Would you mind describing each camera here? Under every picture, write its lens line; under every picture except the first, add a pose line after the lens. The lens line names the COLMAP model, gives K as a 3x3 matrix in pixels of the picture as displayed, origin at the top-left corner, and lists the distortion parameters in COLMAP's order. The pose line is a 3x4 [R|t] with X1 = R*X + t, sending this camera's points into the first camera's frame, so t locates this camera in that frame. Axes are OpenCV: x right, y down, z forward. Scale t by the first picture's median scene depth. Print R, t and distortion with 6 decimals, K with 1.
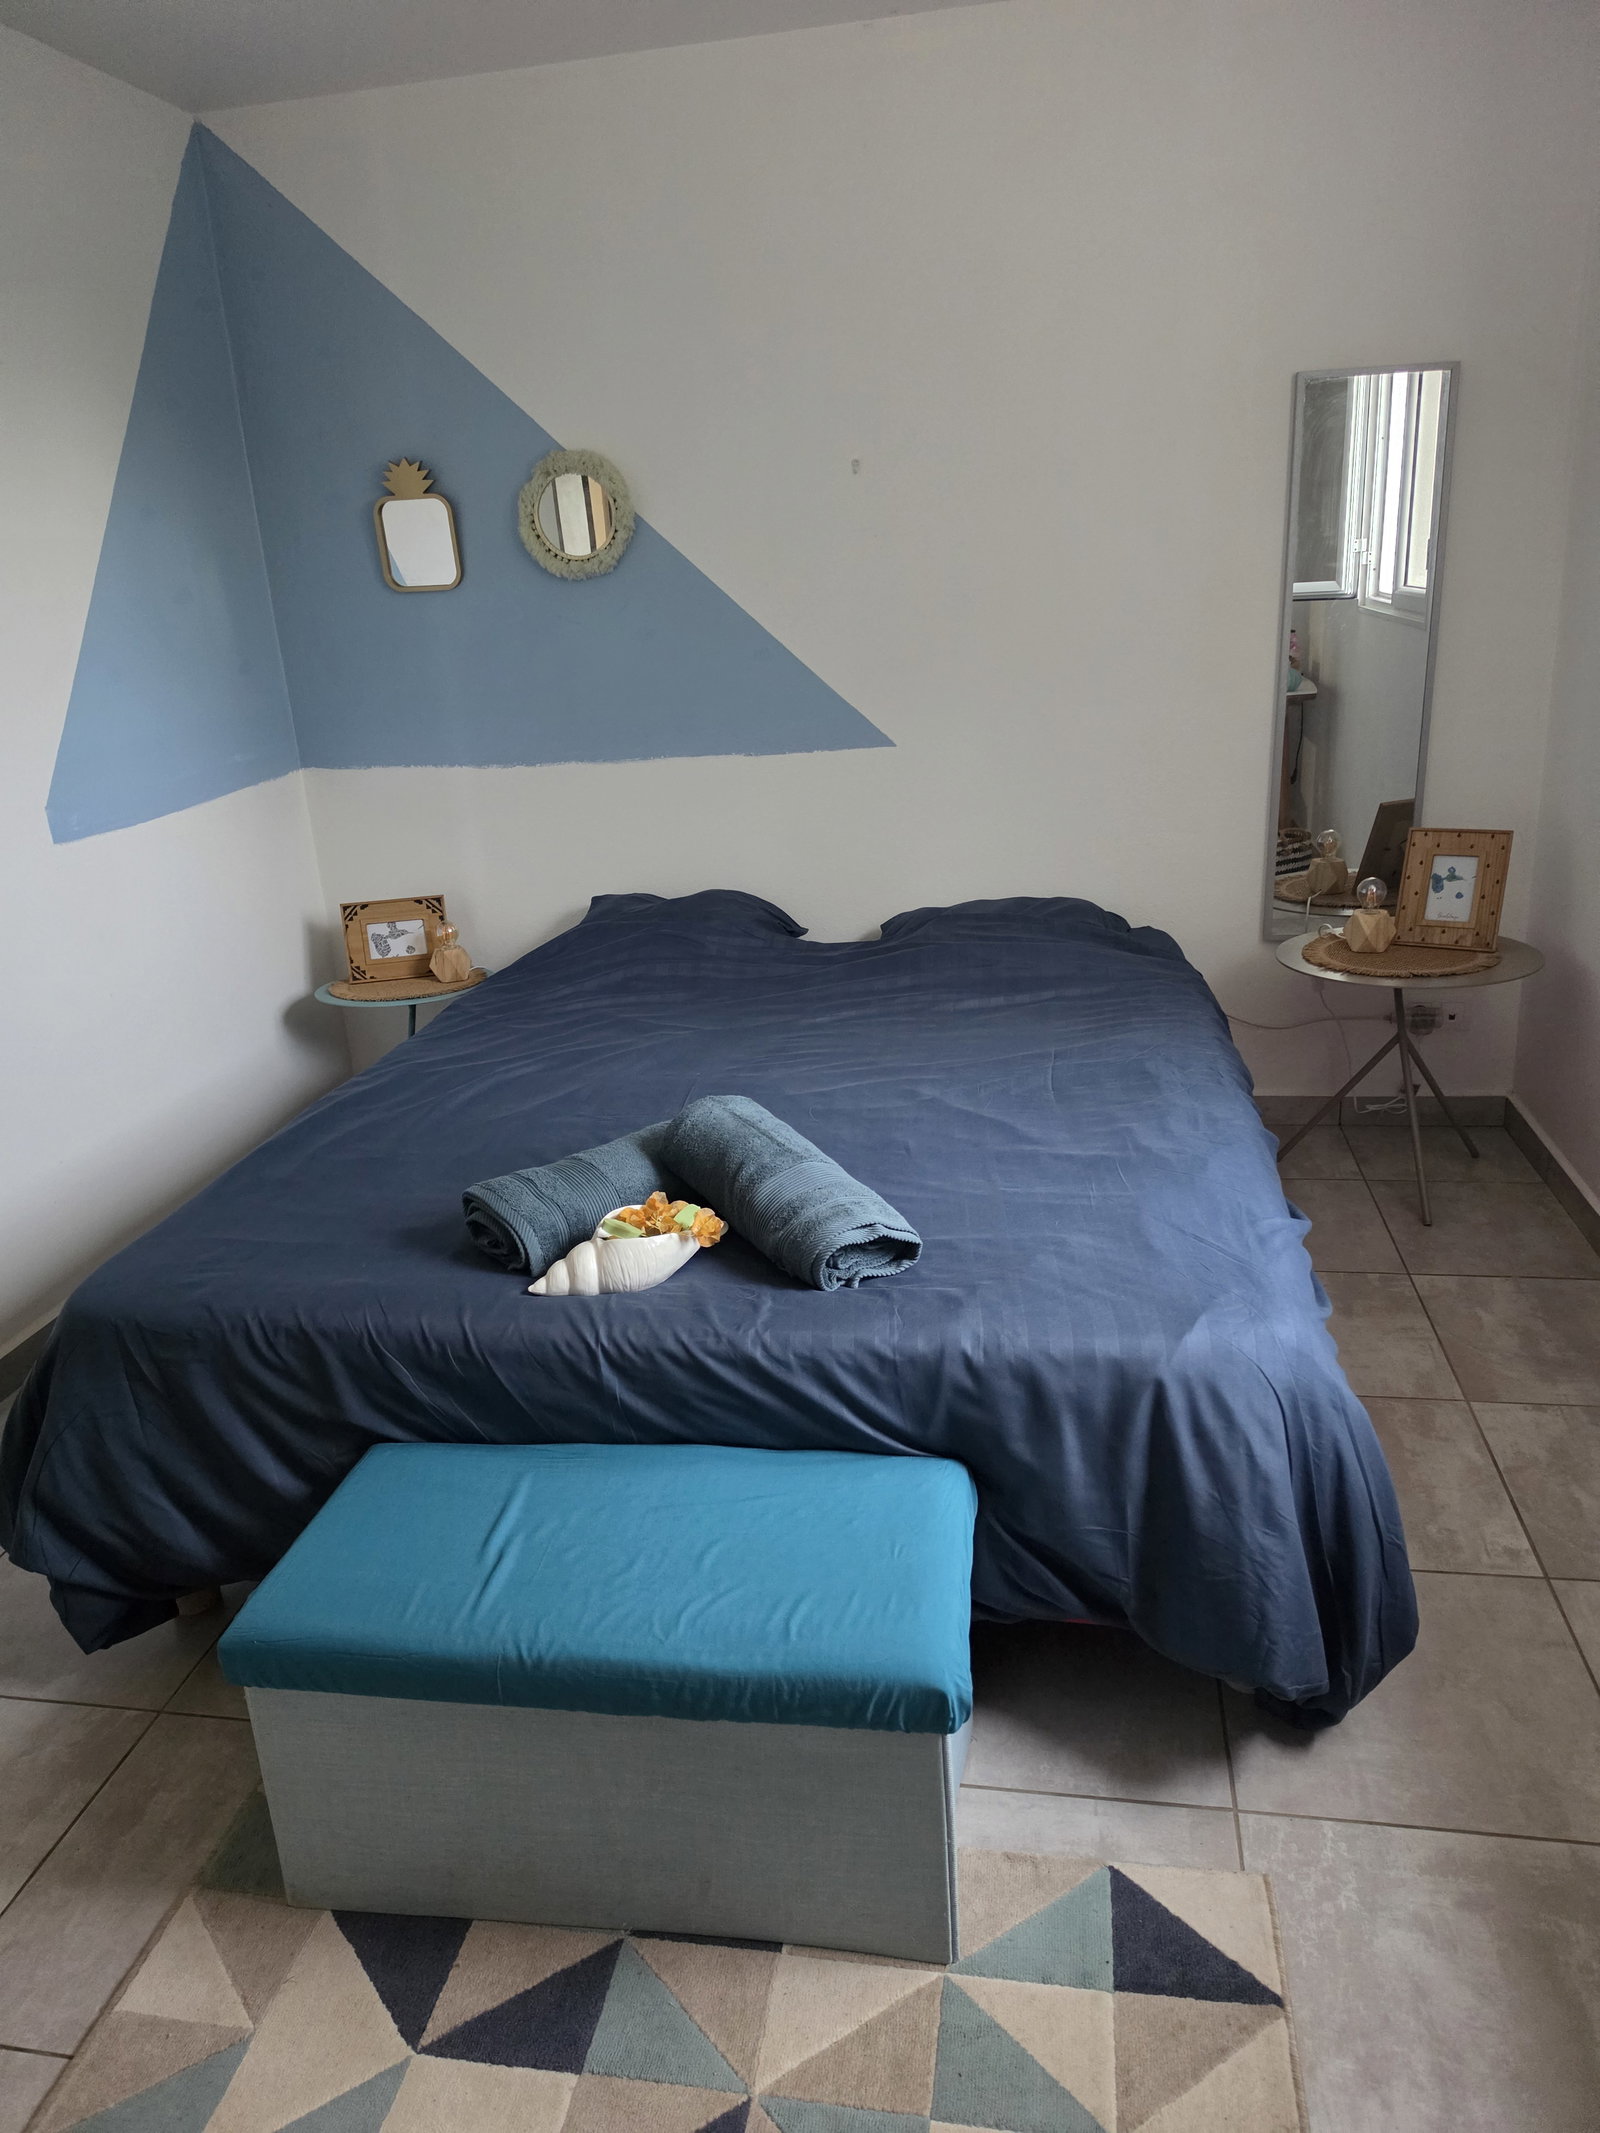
lens RADIAL K [[1467.5, 0, 783.5], [0, 1467.5, 1061.8], [0, 0, 1]] dist [0.060892, -0.049721]
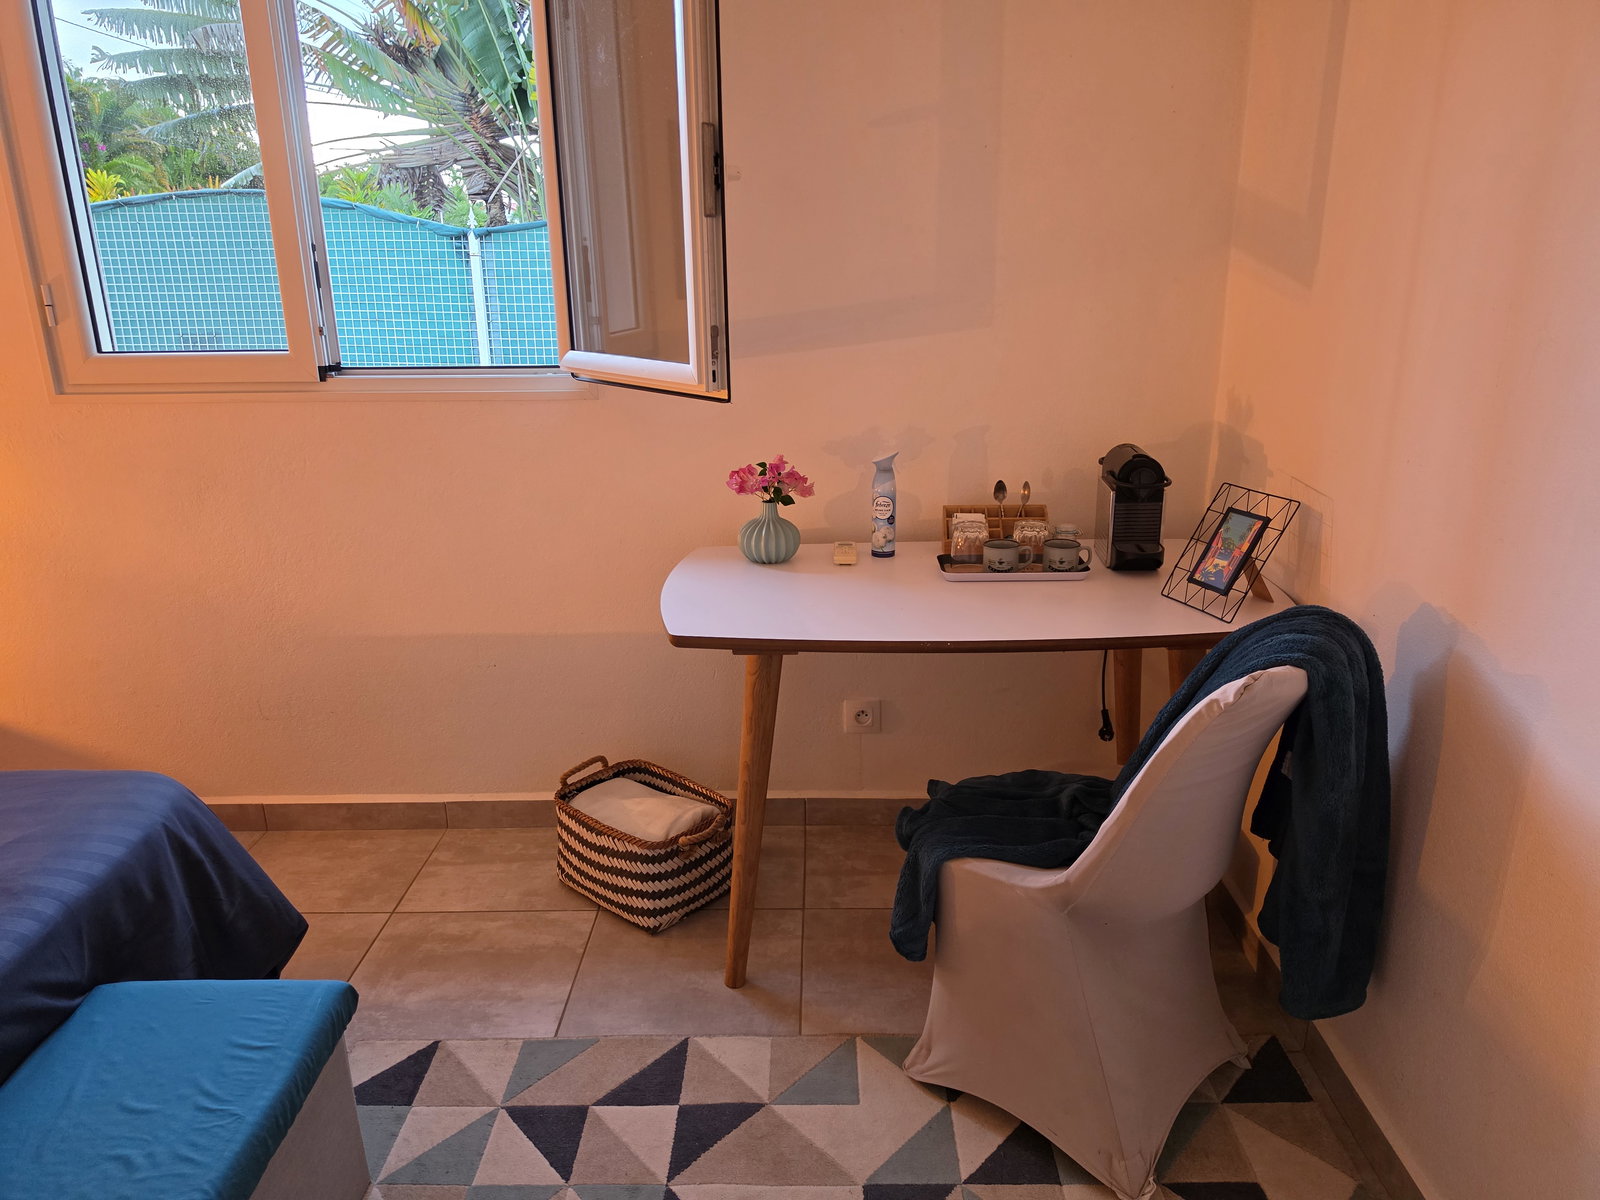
lens RADIAL K [[1100.8, 0, 800.0], [0, 1100.8, 600.0], [0, 0, 1]] dist [0.060892, -0.049721]
pose [[-0.166037, -0.213575, 0.962714, -0.951821], [0.349496, 0.900149, 0.259972, -0.068415], [-0.922109, 0.379629, -0.074814, 0.473283]]
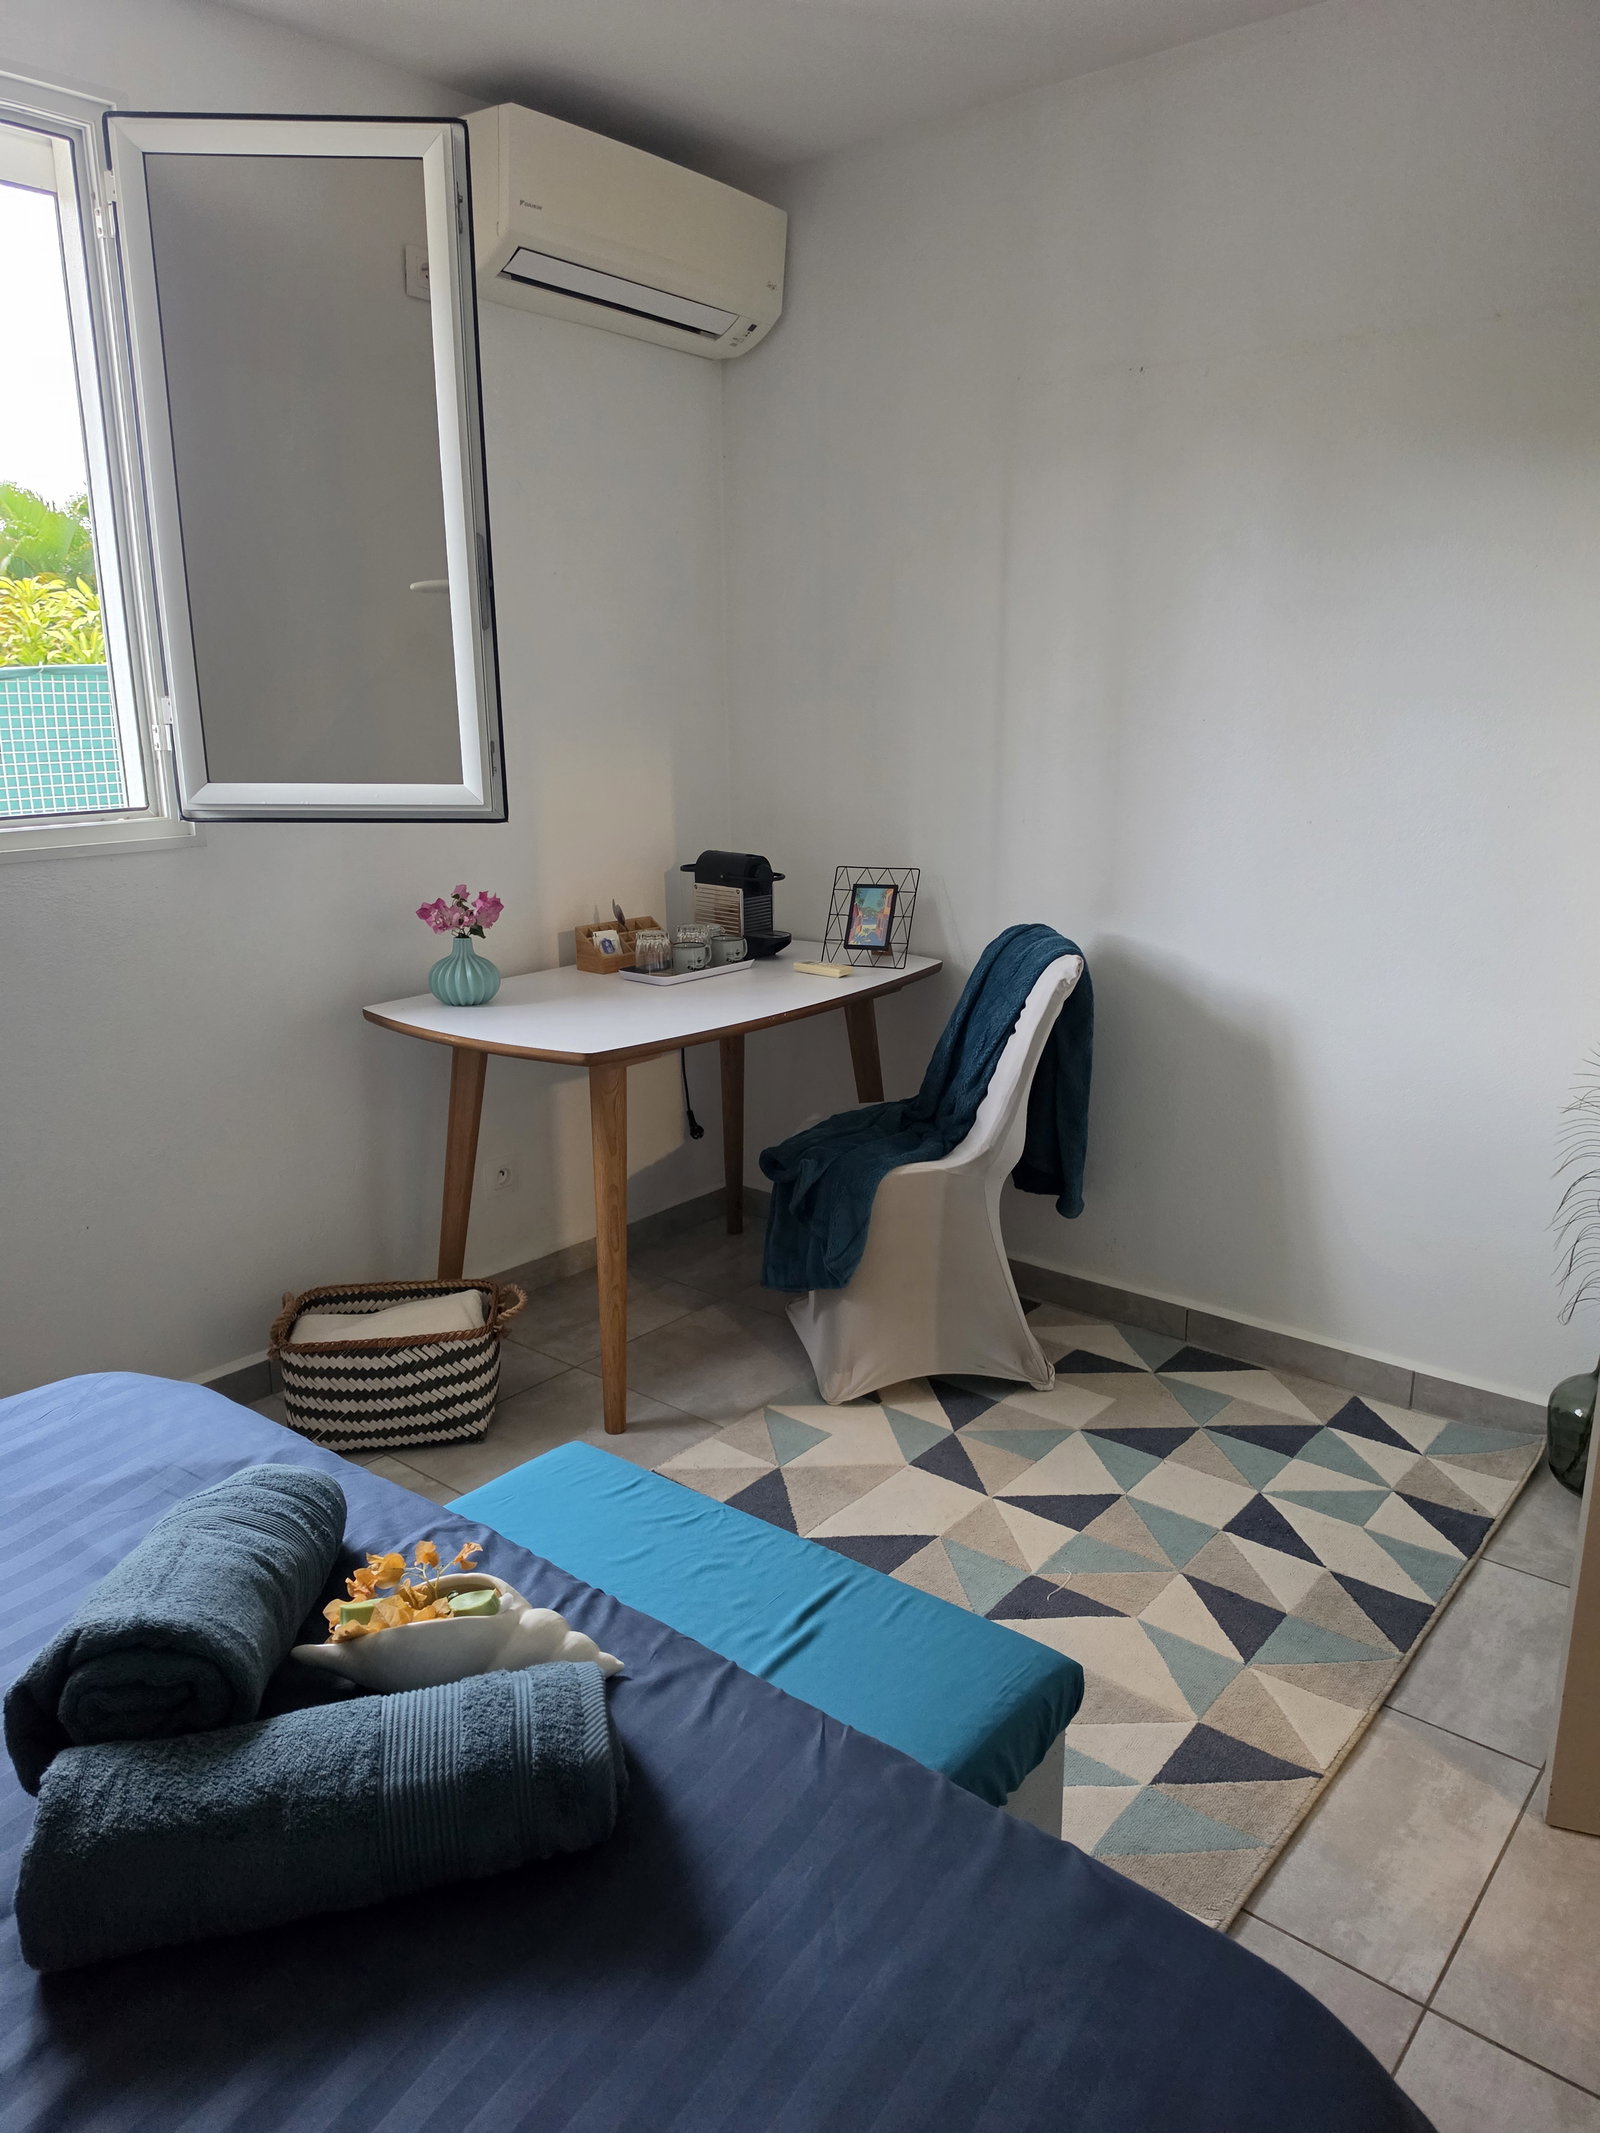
lens RADIAL K [[1467.5, 0, 783.5], [0, 1467.5, 1061.8], [0, 0, 1]] dist [0.060892, -0.049721]
pose [[-0.868677, -0.042930, 0.493516, -0.702674], [0.227351, 0.850574, 0.474169, -0.482804], [-0.440128, 0.524100, -0.729113, 1.658573]]
